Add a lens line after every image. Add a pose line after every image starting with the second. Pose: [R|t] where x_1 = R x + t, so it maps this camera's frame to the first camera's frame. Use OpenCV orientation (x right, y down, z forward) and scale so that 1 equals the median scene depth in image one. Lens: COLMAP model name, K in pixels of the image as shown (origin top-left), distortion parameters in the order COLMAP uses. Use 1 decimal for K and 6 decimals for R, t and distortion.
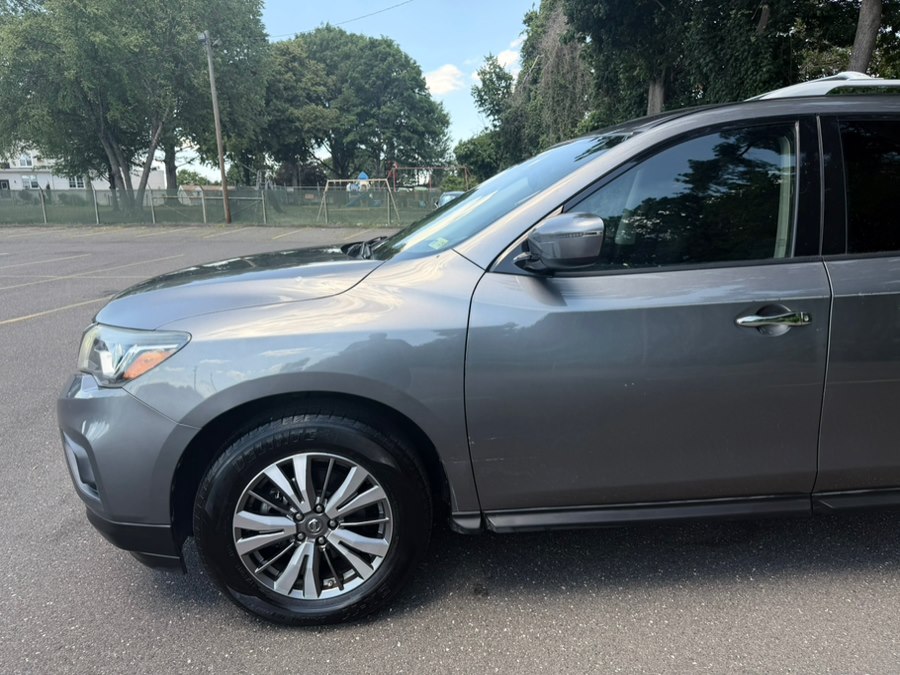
lens RADIAL K [[647.2, 0, 475.5], [0, 647.2, 352.0], [0, 0, 1]] dist [0.040416, -0.053726]
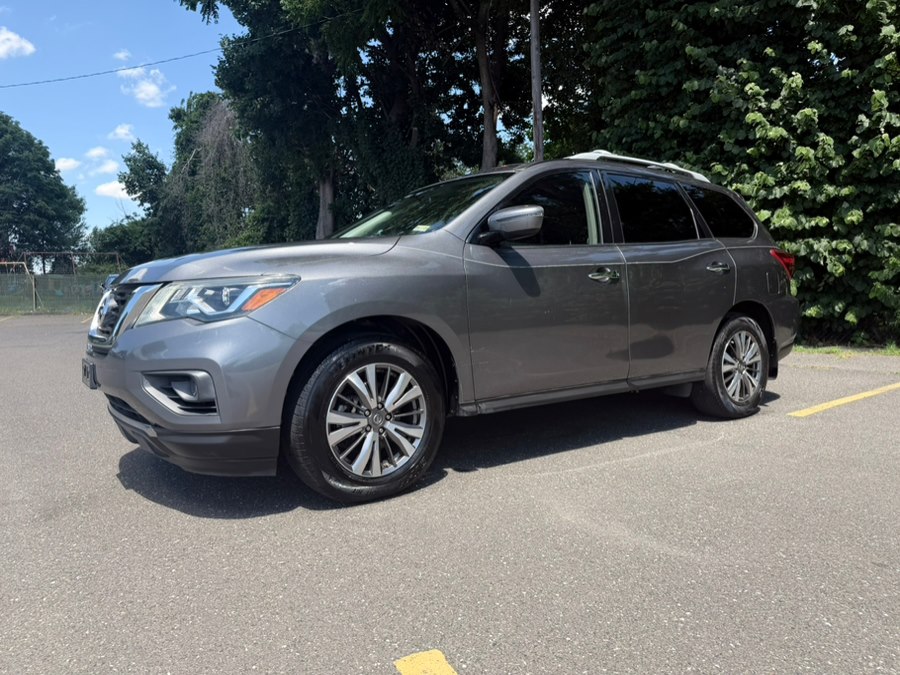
lens RADIAL K [[647.2, 0, 475.5], [0, 647.2, 352.0], [0, 0, 1]] dist [0.040416, -0.053726]
pose [[0.853989, -0.055508, 0.517322, -0.725238], [0.132639, 0.984667, -0.113305, 0.290322], [-0.503100, 0.165378, 0.848257, -0.280528]]
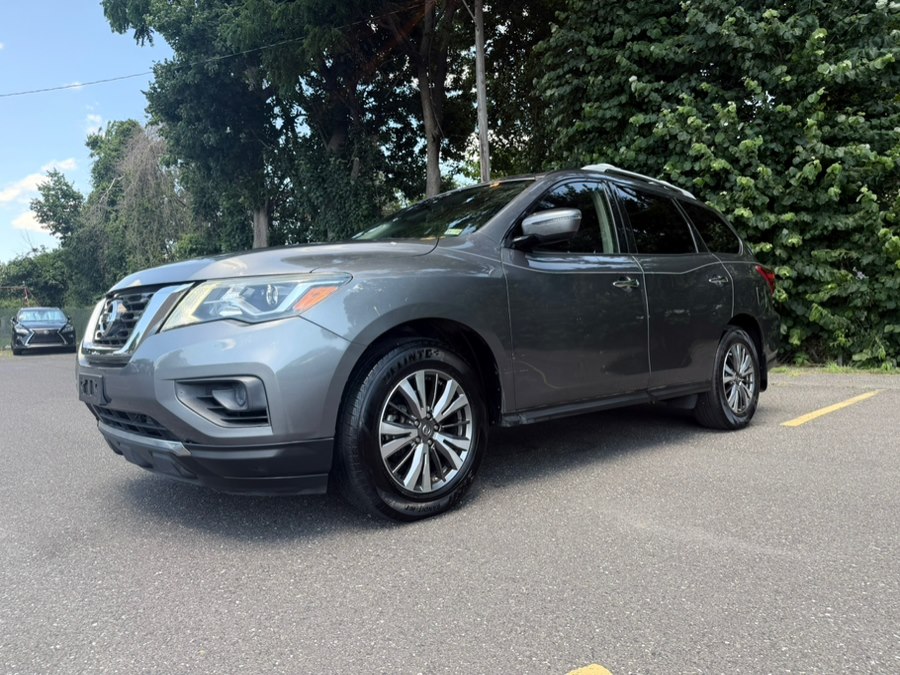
lens RADIAL K [[647.2, 0, 475.5], [0, 647.2, 352.0], [0, 0, 1]] dist [0.040416, -0.053726]
pose [[0.785898, -0.040505, 0.617028, -0.893440], [0.167808, 0.974376, -0.149771, 0.304164], [-0.595151, 0.221247, 0.772557, -0.076214]]
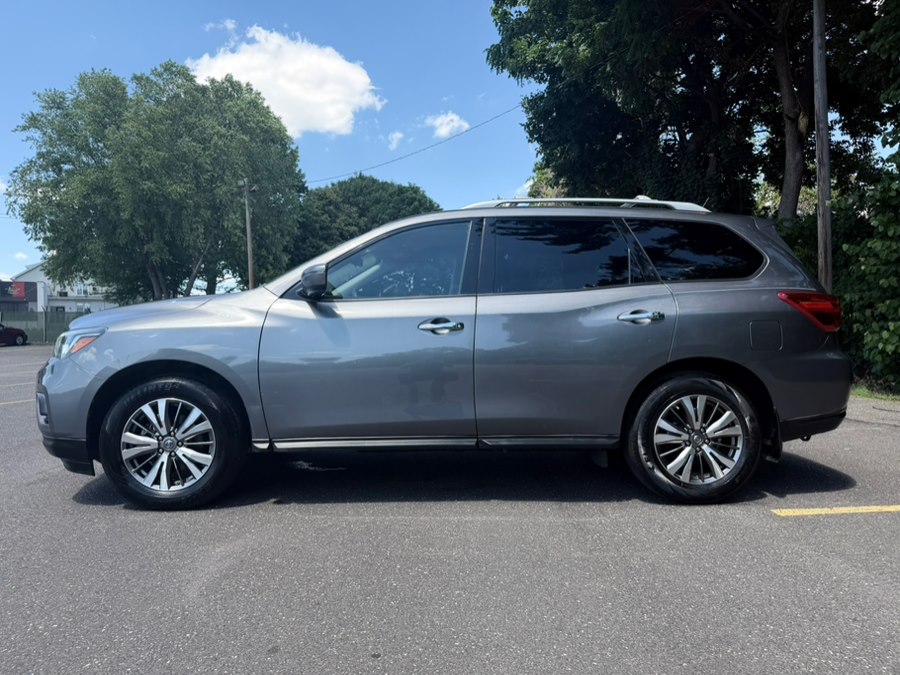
lens RADIAL K [[647.2, 0, 475.5], [0, 647.2, 352.0], [0, 0, 1]] dist [0.040416, -0.053726]
pose [[0.998807, 0.005733, -0.048488, 0.588215], [-0.015144, 0.980485, -0.196012, 0.329072], [0.046418, 0.196512, 0.979402, -0.627064]]
